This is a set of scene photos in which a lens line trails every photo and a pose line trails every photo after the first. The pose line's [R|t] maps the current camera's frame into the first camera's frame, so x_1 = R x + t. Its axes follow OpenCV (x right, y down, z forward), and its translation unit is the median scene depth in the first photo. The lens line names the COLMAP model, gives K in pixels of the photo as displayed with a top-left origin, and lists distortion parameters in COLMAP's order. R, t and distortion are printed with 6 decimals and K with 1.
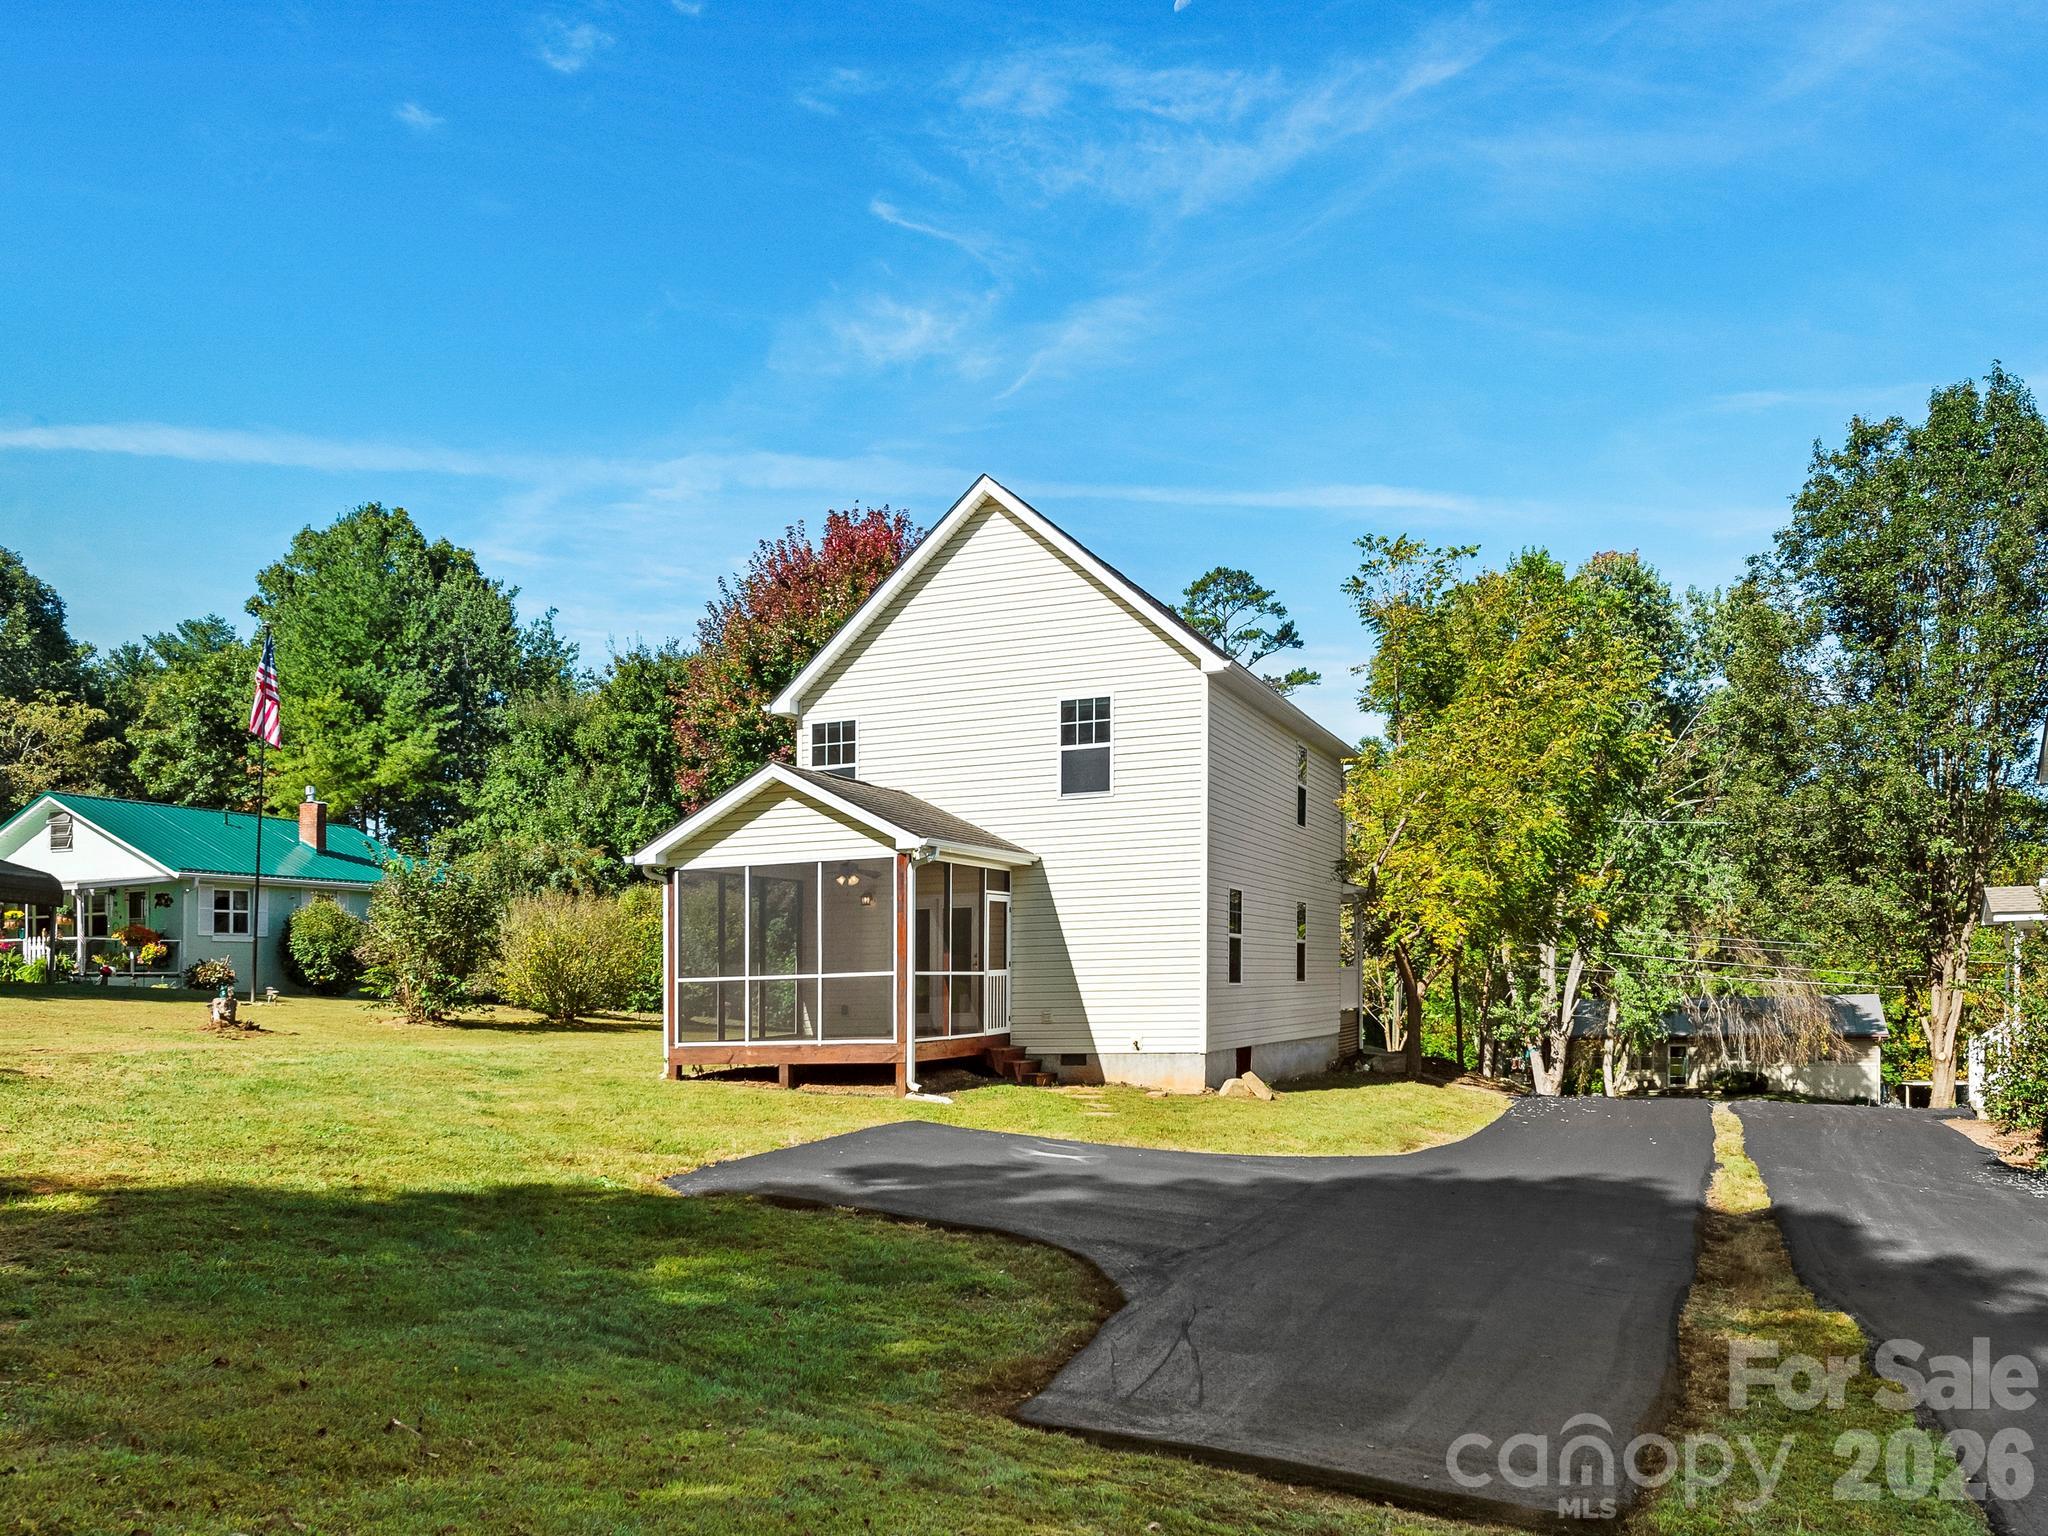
lens RADIAL K [[1558.0, 0, 962.4], [0, 1558.0, 968.8], [0, 0, 1]] dist [0.016871, -0.007861]
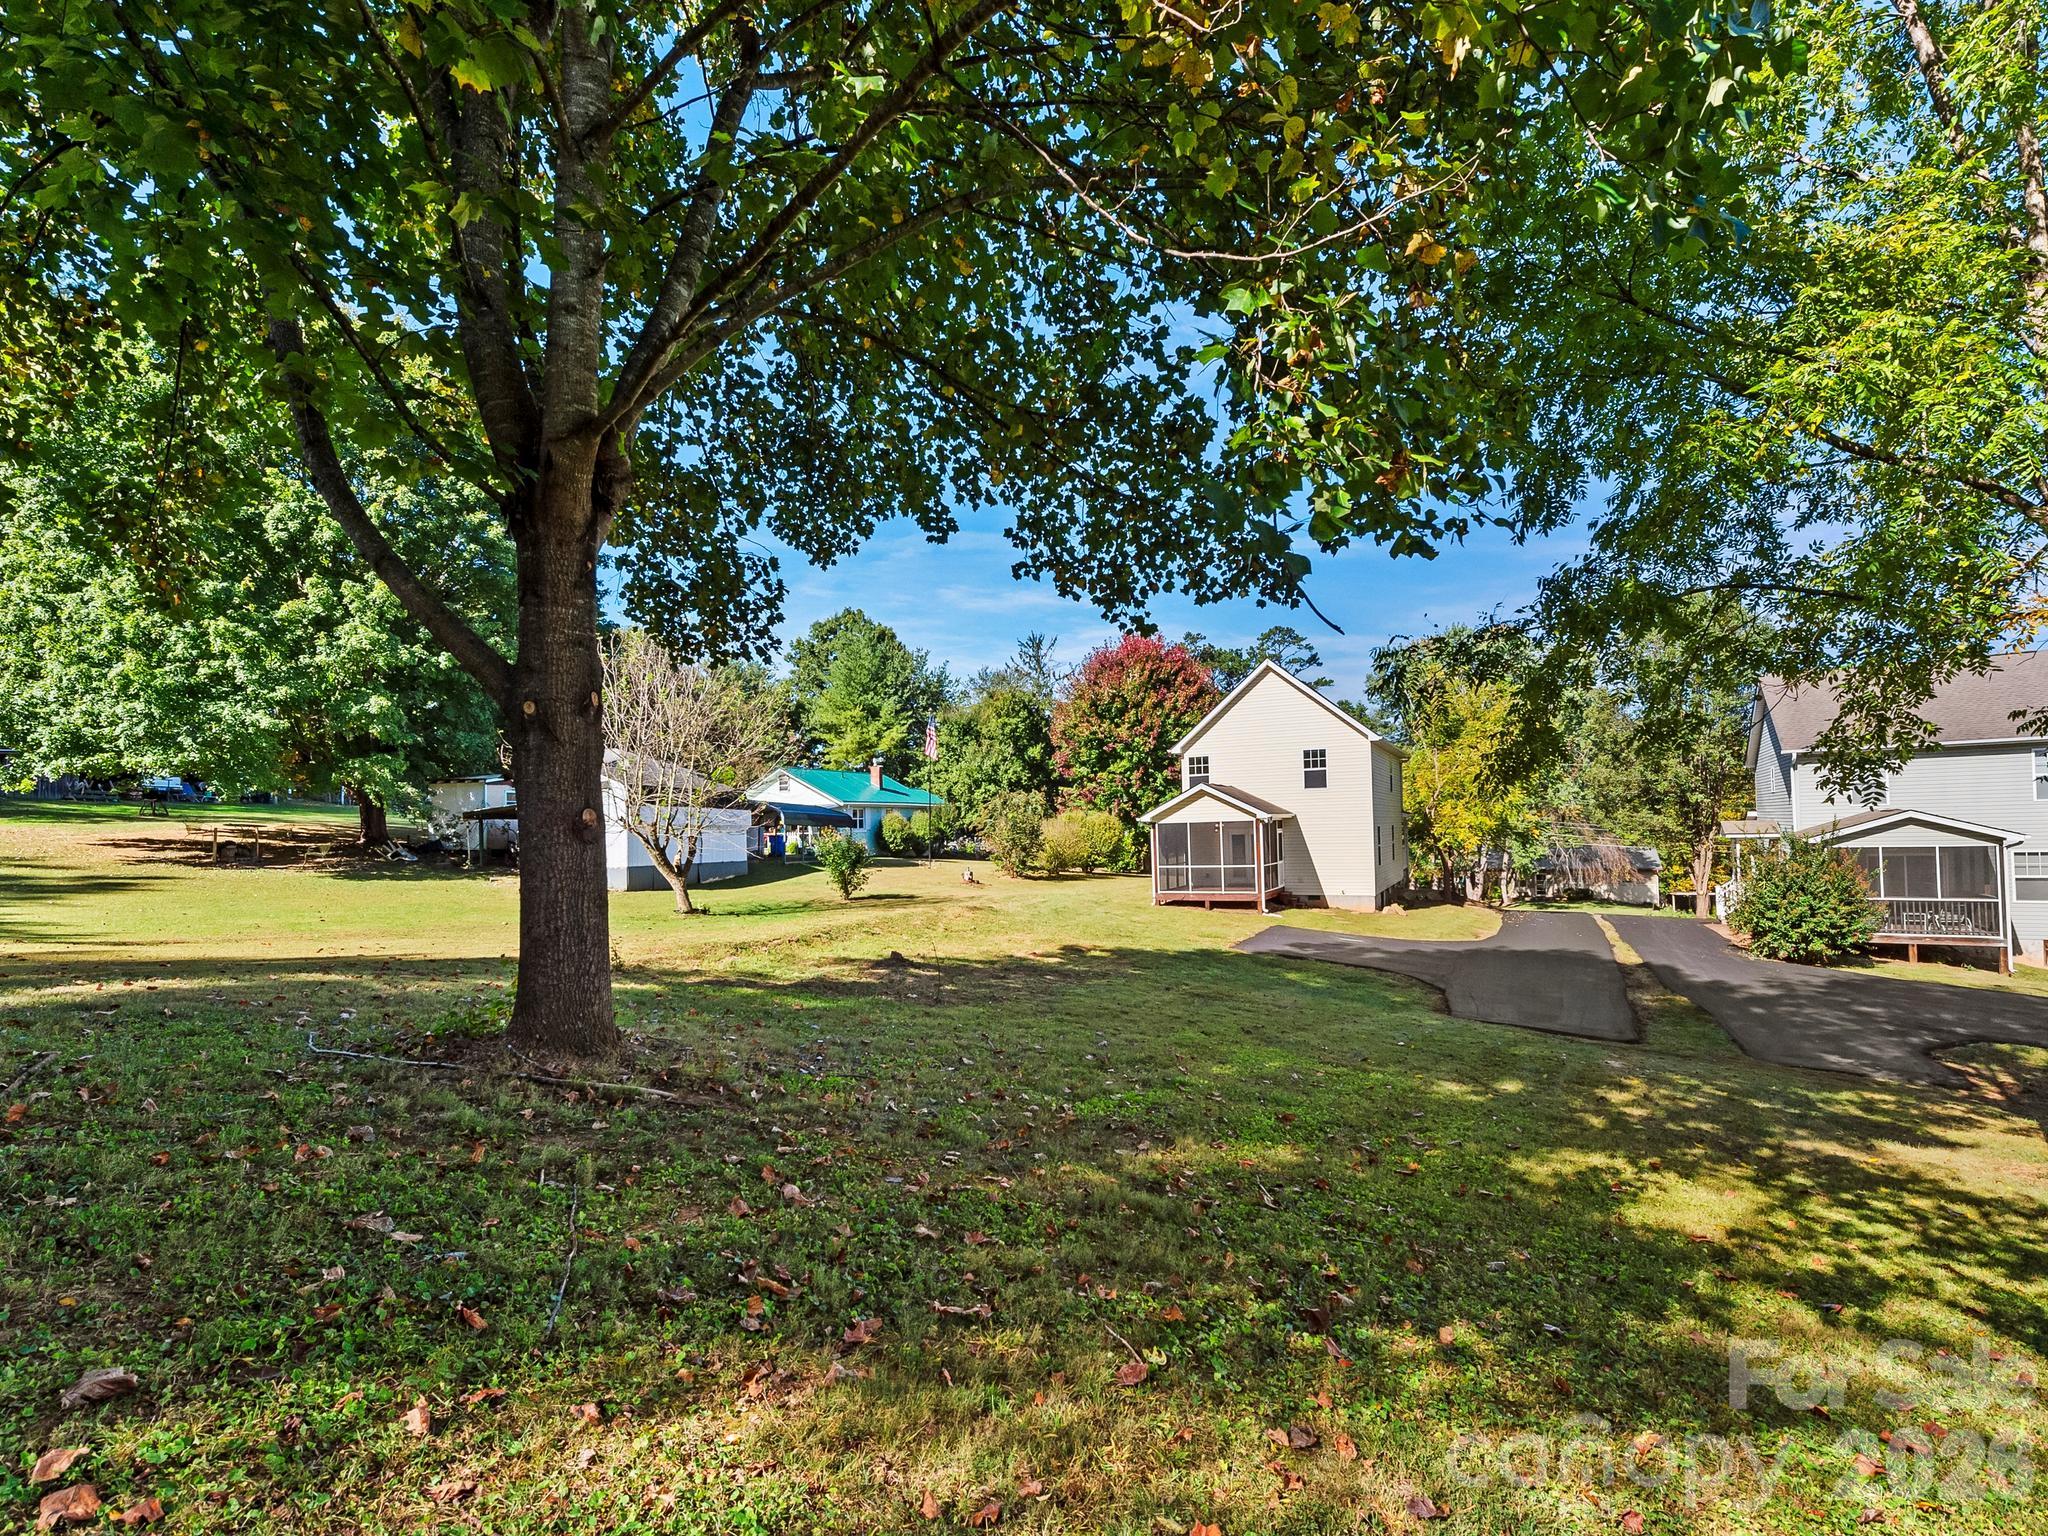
lens RADIAL K [[844.5, 0, 984.2], [0, 844.5, 791.5], [0, 0, 1]] dist [0.000720, -0.000160]
pose [[0.990906, -0.012087, -0.134013, -0.238560], [0.007070, 0.999258, -0.037853, -0.055707], [0.134371, 0.036562, 0.990256, -0.354008]]
